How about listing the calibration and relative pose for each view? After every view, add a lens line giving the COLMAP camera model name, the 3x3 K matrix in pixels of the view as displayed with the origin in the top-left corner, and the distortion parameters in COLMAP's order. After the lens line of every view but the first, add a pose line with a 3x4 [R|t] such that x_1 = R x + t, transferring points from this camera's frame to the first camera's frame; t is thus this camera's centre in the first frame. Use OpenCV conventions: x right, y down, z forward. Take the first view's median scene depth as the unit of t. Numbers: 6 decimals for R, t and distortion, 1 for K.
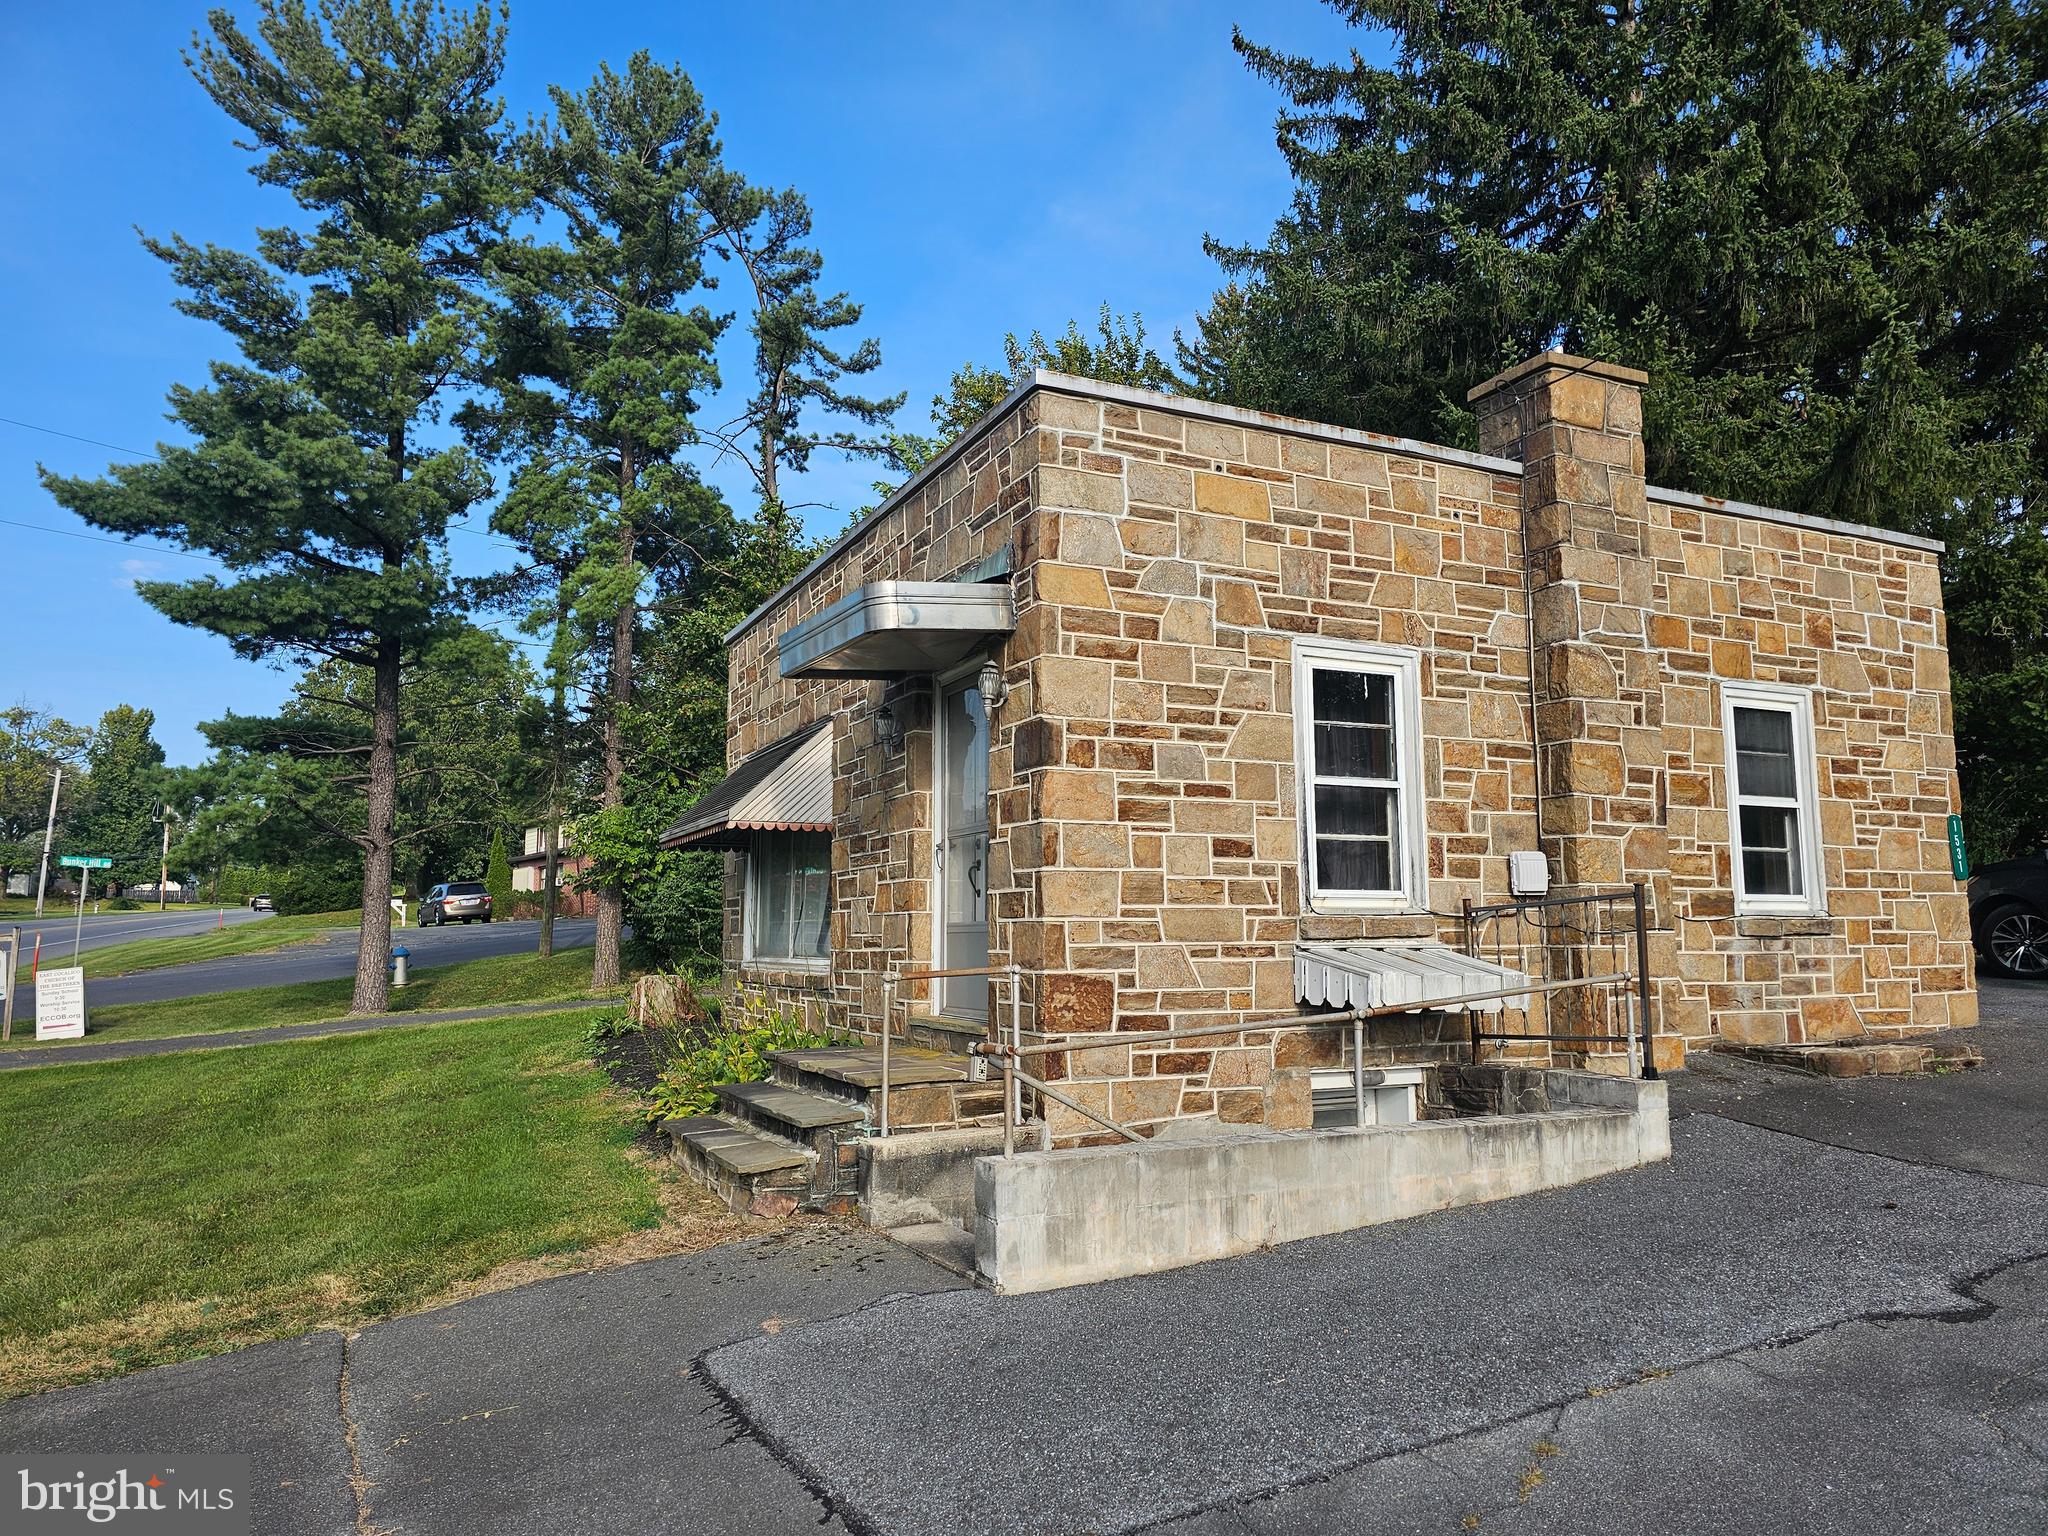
lens RADIAL K [[1356.2, 0, 1024.0], [0, 1356.2, 768.0], [0, 0, 1]] dist [0.063893, -0.074870]
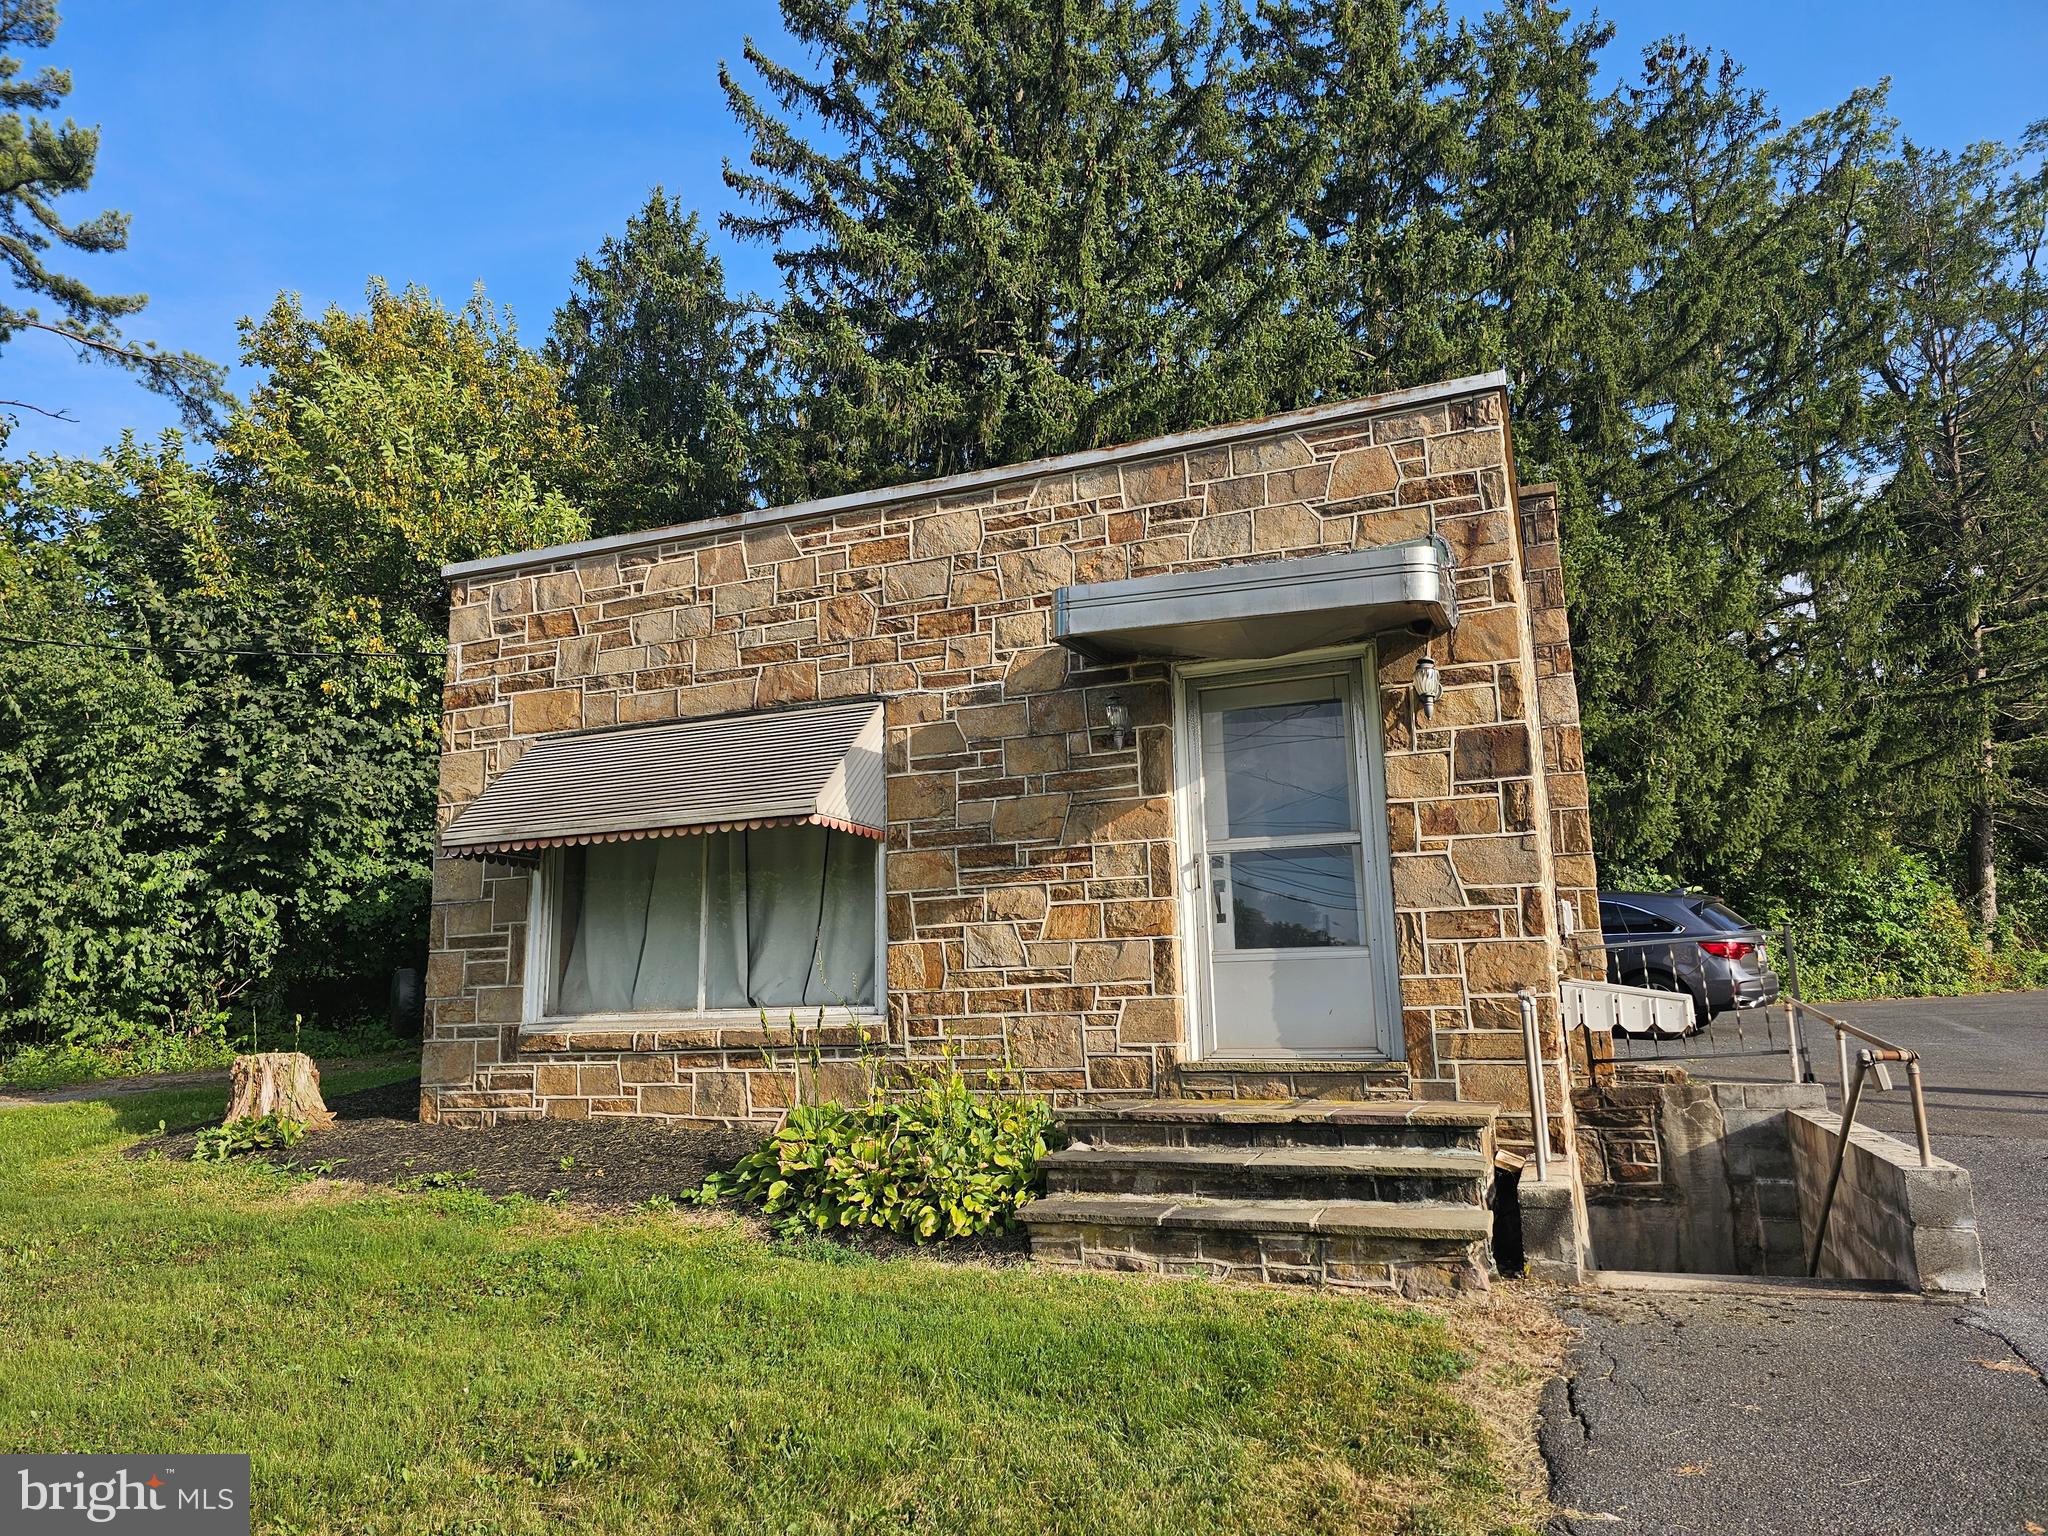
lens RADIAL K [[1356.2, 0, 1024.0], [0, 1356.2, 768.0], [0, 0, 1]] dist [0.063893, -0.074870]
pose [[0.738930, 0.118821, 0.663223, -0.458188], [-0.068520, 0.992476, -0.101468, 0.059593], [-0.670289, 0.029534, 0.741512, 0.275813]]
